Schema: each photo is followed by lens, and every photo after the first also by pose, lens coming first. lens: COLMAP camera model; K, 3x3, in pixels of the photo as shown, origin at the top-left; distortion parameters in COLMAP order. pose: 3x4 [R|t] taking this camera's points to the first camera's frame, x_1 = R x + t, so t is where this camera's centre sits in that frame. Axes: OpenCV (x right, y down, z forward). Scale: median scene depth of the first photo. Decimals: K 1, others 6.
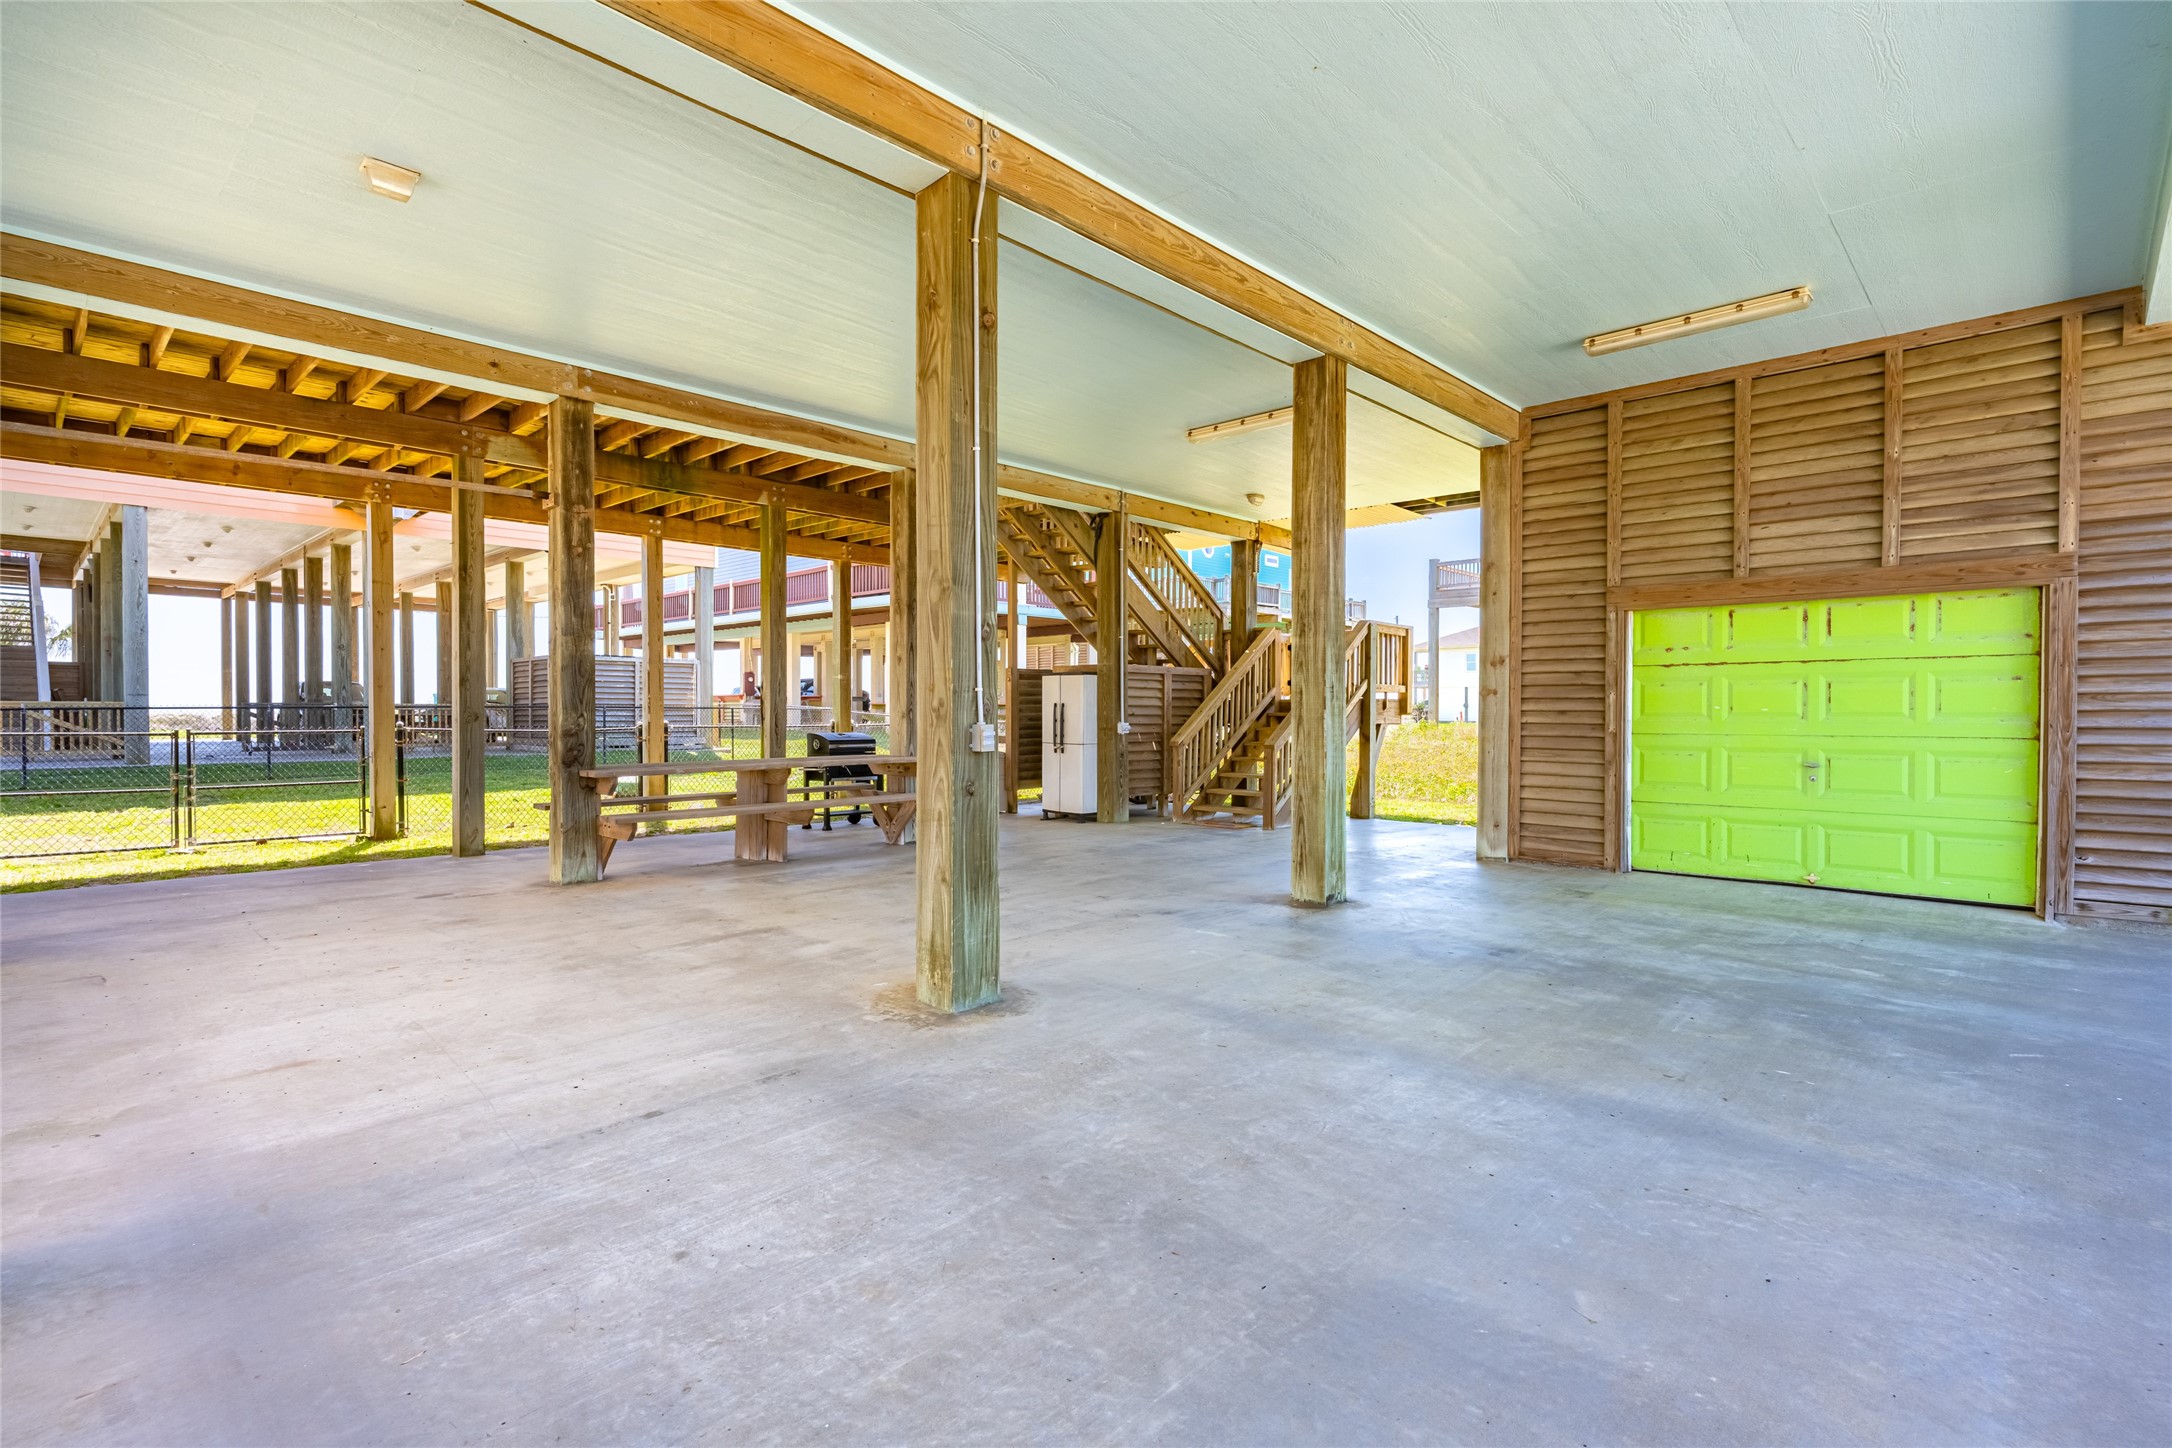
lens RADIAL K [[1050.1, 0, 1085.9], [0, 1050.1, 724.1], [0, 0, 1]] dist [-0.002000, -0.000159]
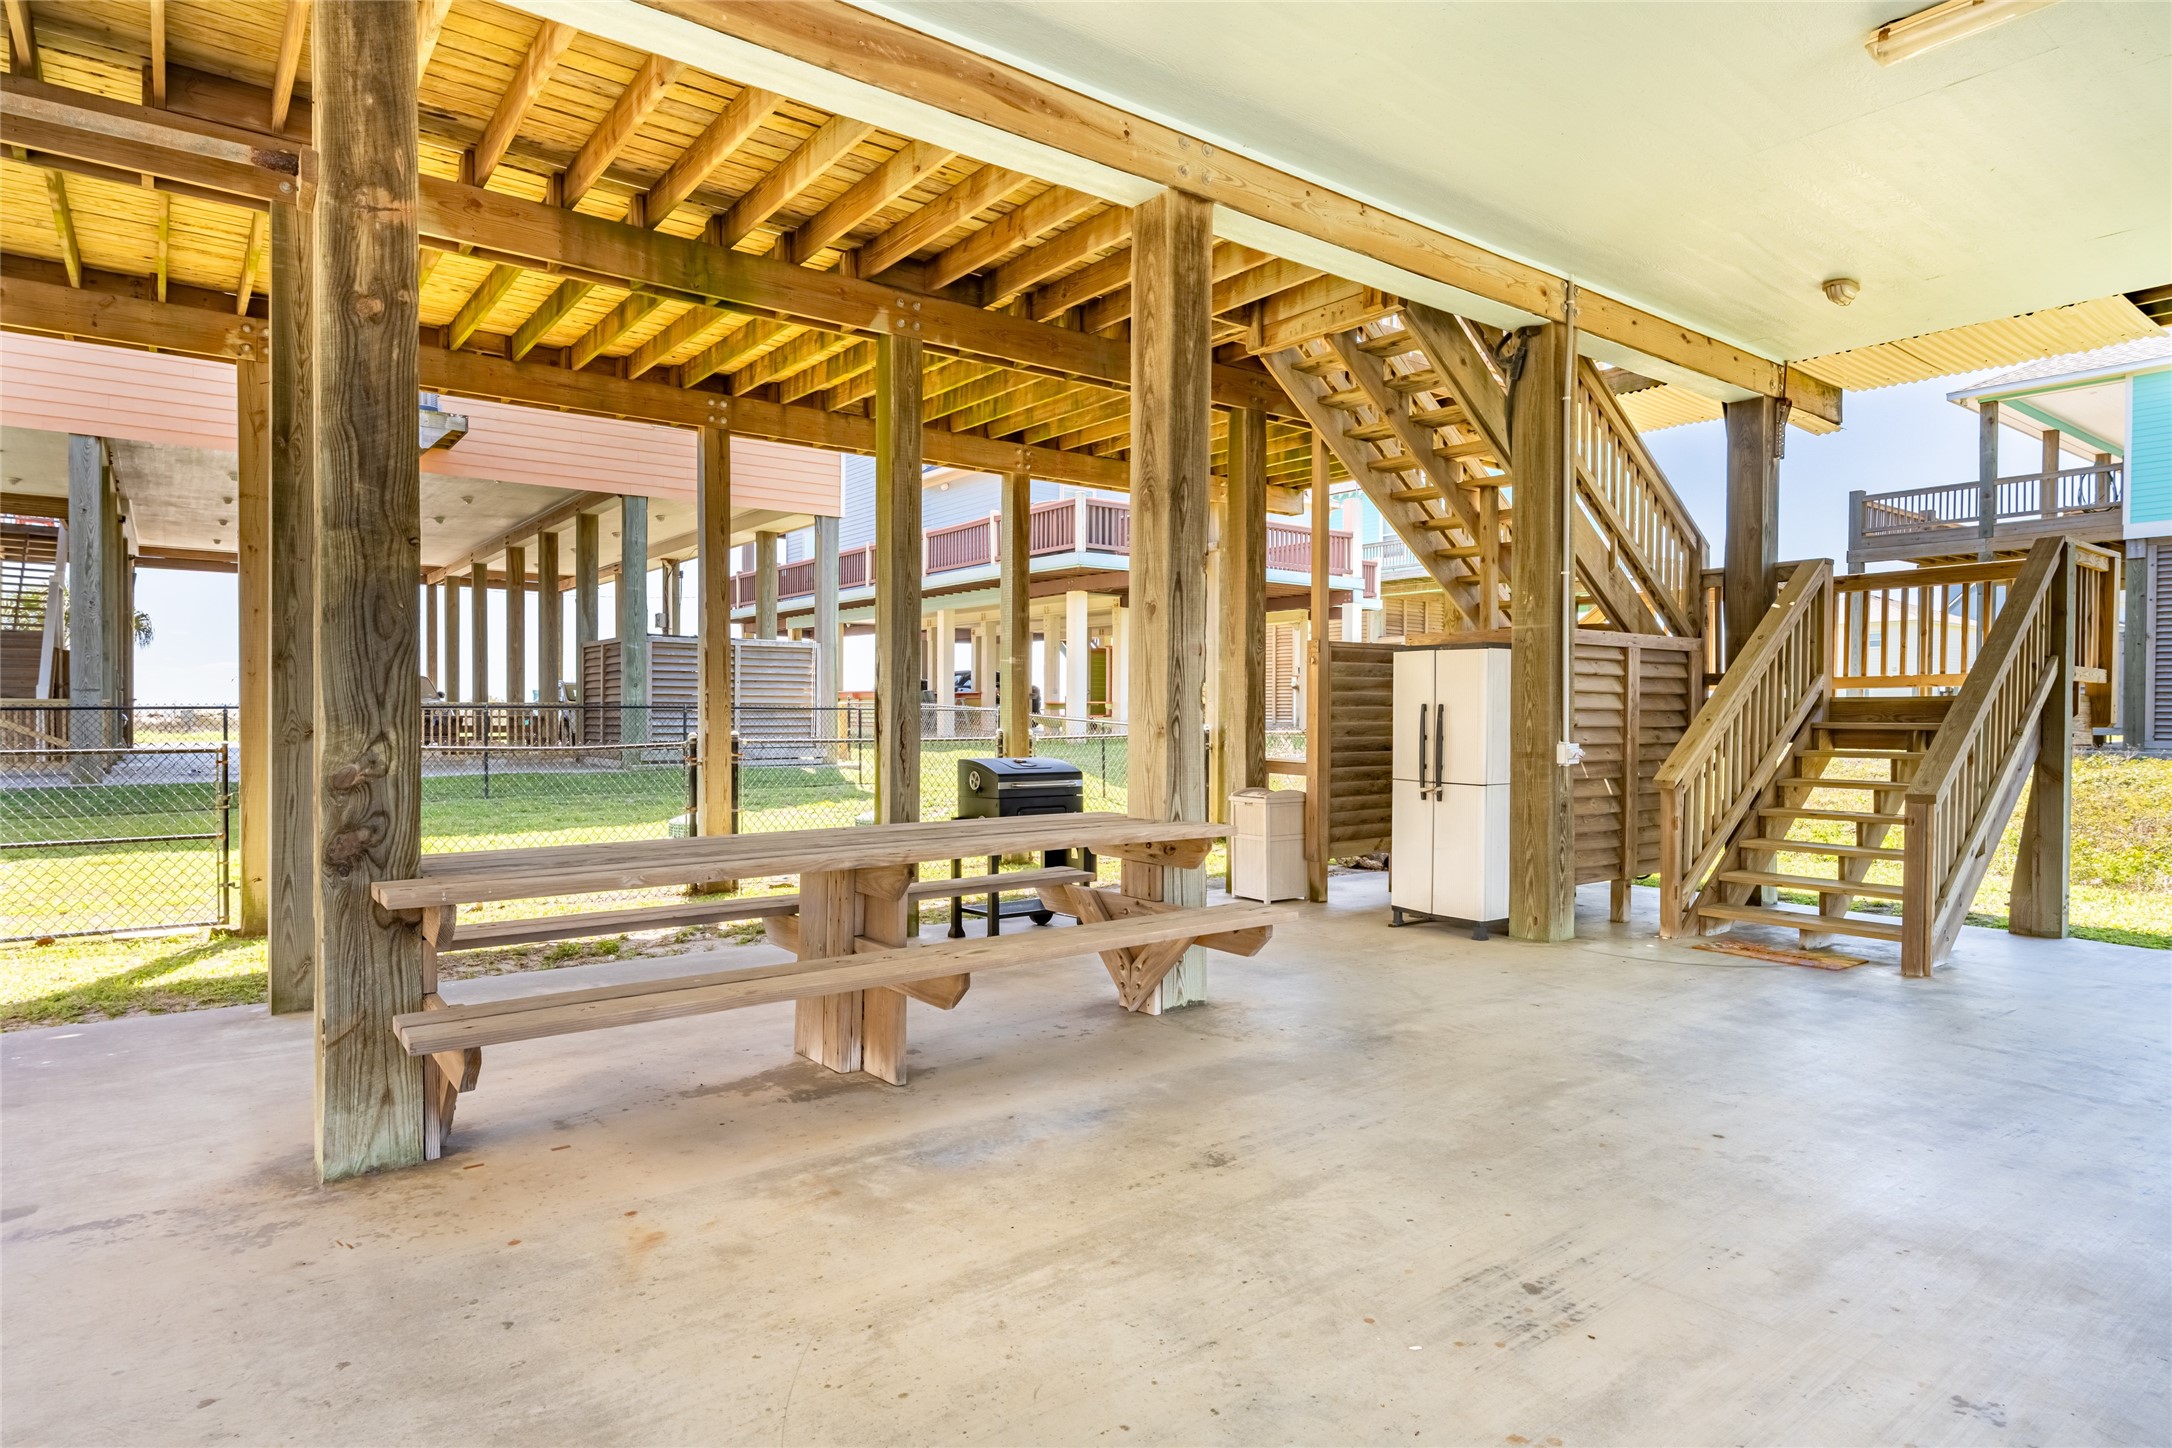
lens RADIAL K [[1227.2, 0, 1084.5], [0, 1227.2, 724.7], [0, 0, 1]] dist [0.001920, 0.000253]
pose [[0.986977, 0.003932, -0.160811, -0.092401], [-0.004166, 0.999991, -0.001122, -0.008082], [0.160805, 0.001777, 0.986985, 0.358894]]
